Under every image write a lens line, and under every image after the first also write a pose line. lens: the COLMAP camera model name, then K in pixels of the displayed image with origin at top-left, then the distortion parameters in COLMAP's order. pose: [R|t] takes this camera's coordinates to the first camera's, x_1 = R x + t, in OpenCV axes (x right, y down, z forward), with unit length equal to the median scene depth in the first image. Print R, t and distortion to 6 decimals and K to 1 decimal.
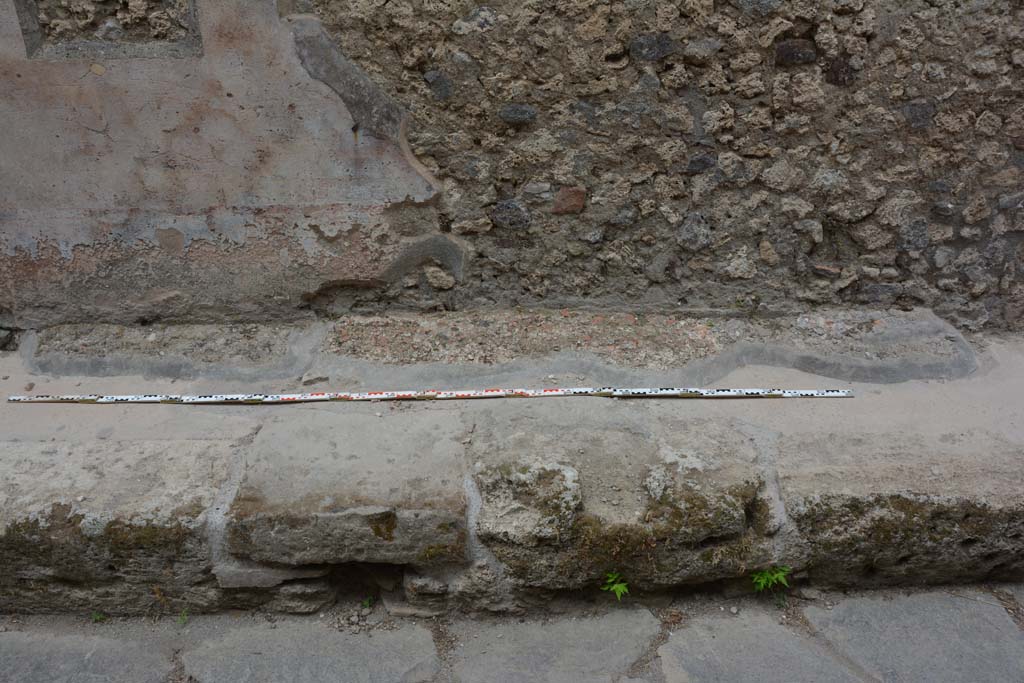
lens RADIAL K [[790.6, 0, 512.0], [0, 790.6, 341.5], [0, 0, 1]] dist [-0.164332, 0.116373]
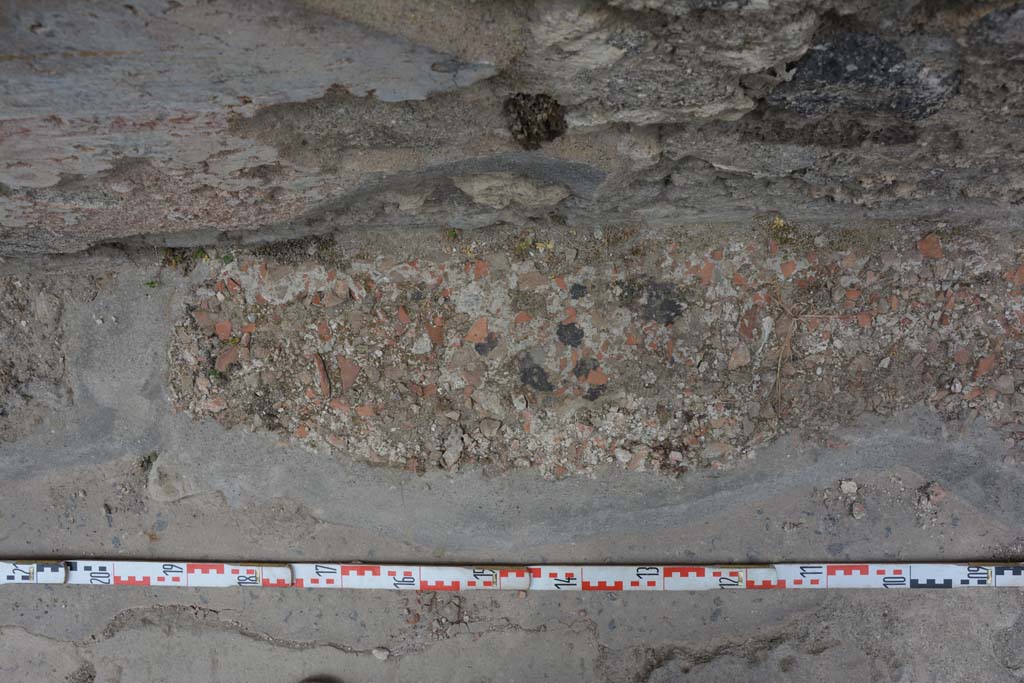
lens RADIAL K [[900.8, 0, 512.0], [0, 900.8, 341.5], [0, 0, 1]] dist [-0.074414, 0.000114]
pose [[0.998907, 0.006404, -0.046292, -0.080812], [0.035543, 0.539038, 0.841532, -0.322919], [0.030342, -0.842257, 0.538221, 0.827253]]
